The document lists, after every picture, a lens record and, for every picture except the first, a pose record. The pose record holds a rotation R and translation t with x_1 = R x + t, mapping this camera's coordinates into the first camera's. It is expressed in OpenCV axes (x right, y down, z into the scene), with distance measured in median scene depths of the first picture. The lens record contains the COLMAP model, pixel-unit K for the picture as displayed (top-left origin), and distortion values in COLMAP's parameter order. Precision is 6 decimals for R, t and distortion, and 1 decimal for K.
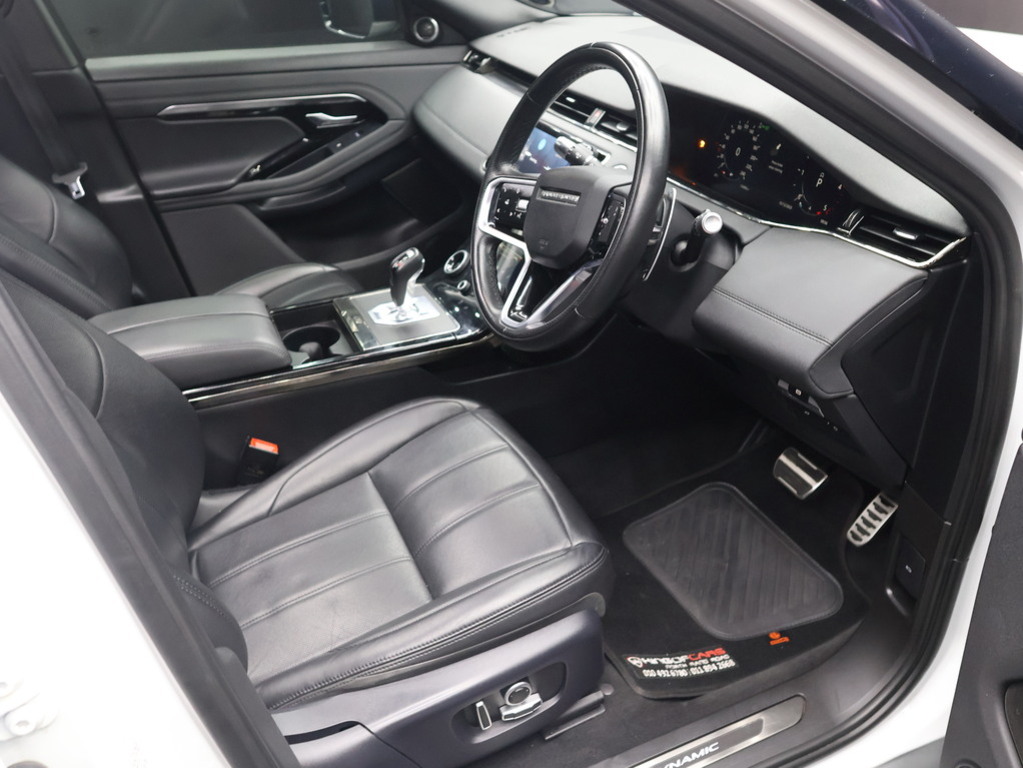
lens RADIAL K [[829.1, 0, 511.5], [0, 829.1, 384.0], [0, 0, 1]] dist [-0.003114, -0.002792]
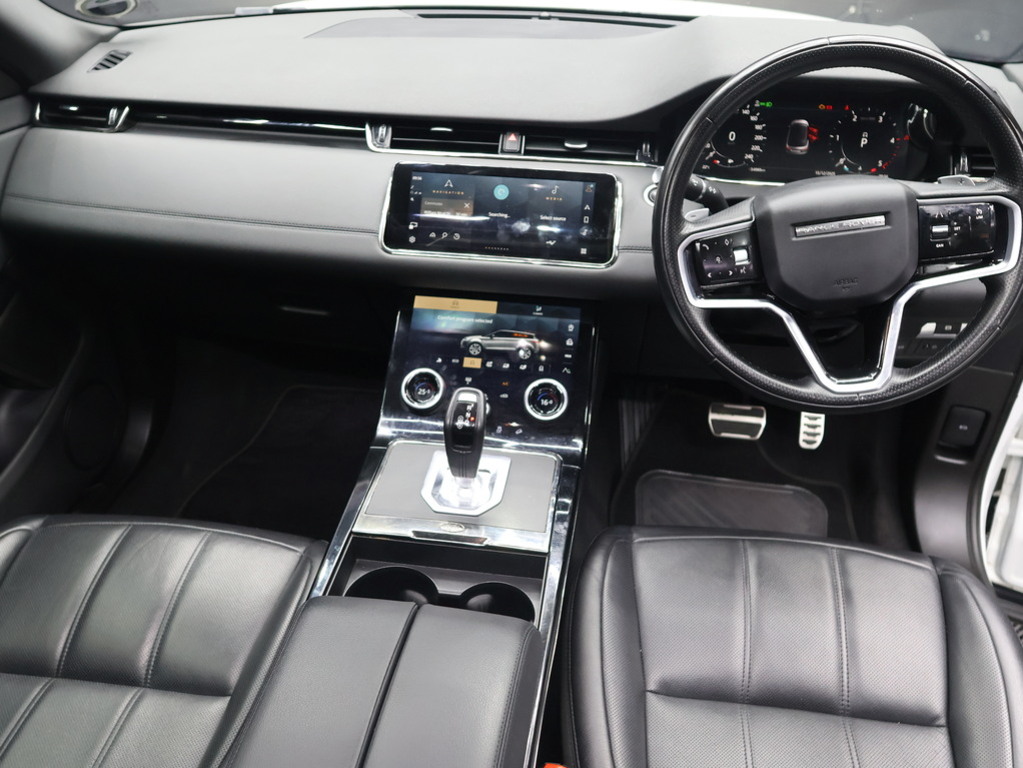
lens RADIAL K [[829.1, 0, 511.5], [0, 829.1, 384.0], [0, 0, 1]] dist [-0.003114, -0.002792]
pose [[0.533863, -0.436240, 0.724352, -0.589766], [0.414835, 0.881589, 0.225193, -0.311039], [-0.736819, 0.180264, 0.651616, 0.558666]]
